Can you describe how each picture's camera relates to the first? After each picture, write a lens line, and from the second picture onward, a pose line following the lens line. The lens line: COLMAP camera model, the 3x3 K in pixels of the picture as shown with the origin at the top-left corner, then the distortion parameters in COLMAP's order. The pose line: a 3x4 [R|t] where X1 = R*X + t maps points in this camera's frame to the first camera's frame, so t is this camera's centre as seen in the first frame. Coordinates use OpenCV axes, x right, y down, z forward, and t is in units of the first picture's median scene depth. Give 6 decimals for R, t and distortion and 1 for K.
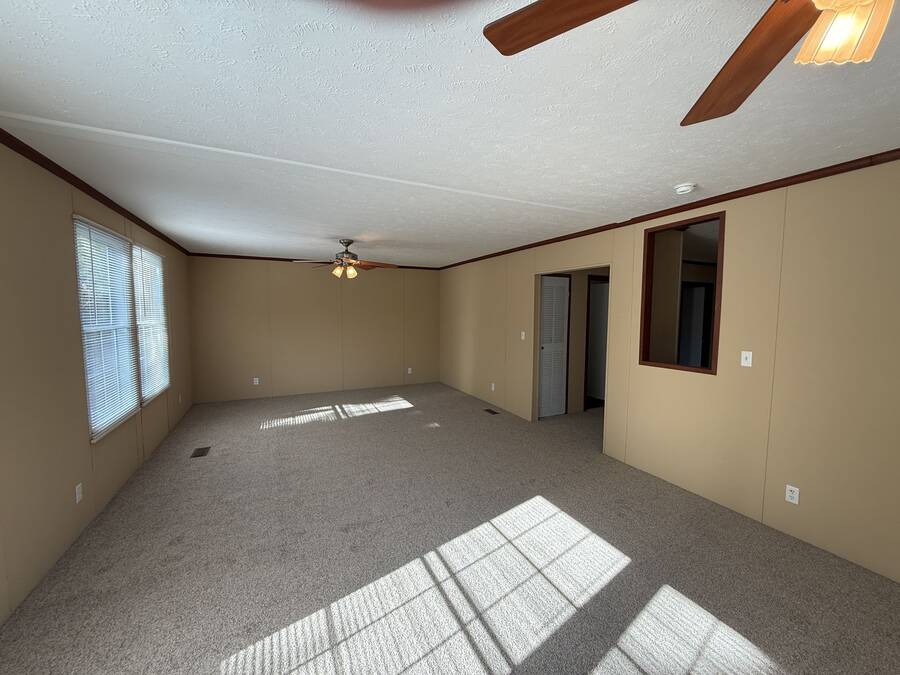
lens RADIAL K [[359.8, 0, 448.0], [0, 359.8, 335.8], [0, 0, 1]] dist [0.001983, -0.000814]
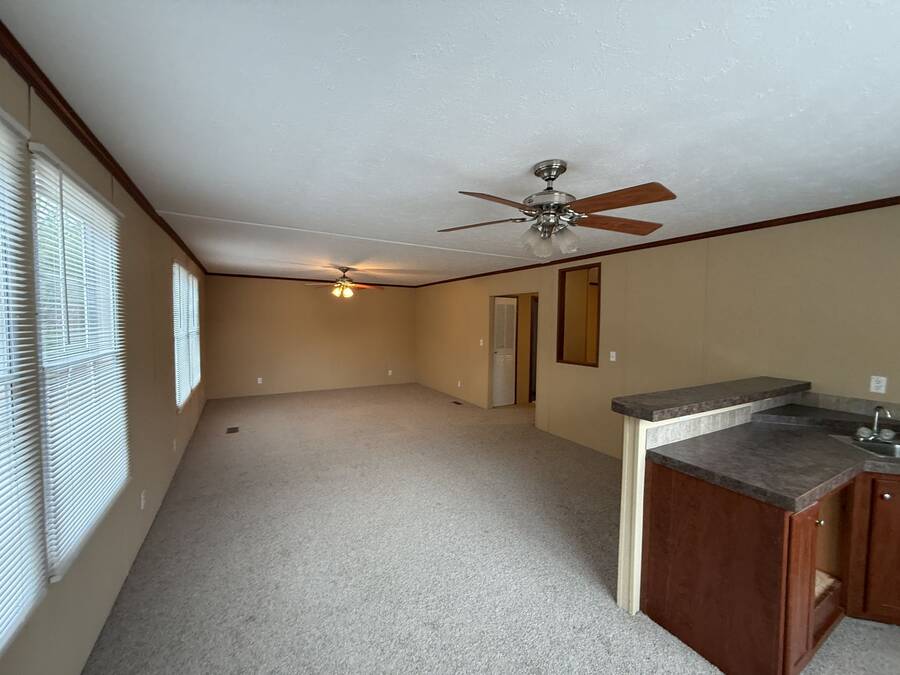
lens RADIAL K [[359.8, 0, 446.3], [0, 359.8, 334.0], [0, 0, 1]] dist [0.001983, -0.000814]
pose [[0.997920, 0.005775, 0.064201, 0.000405], [-0.003726, 0.999481, -0.031986, 0.010968], [-0.064352, 0.031681, 0.997424, -0.301024]]
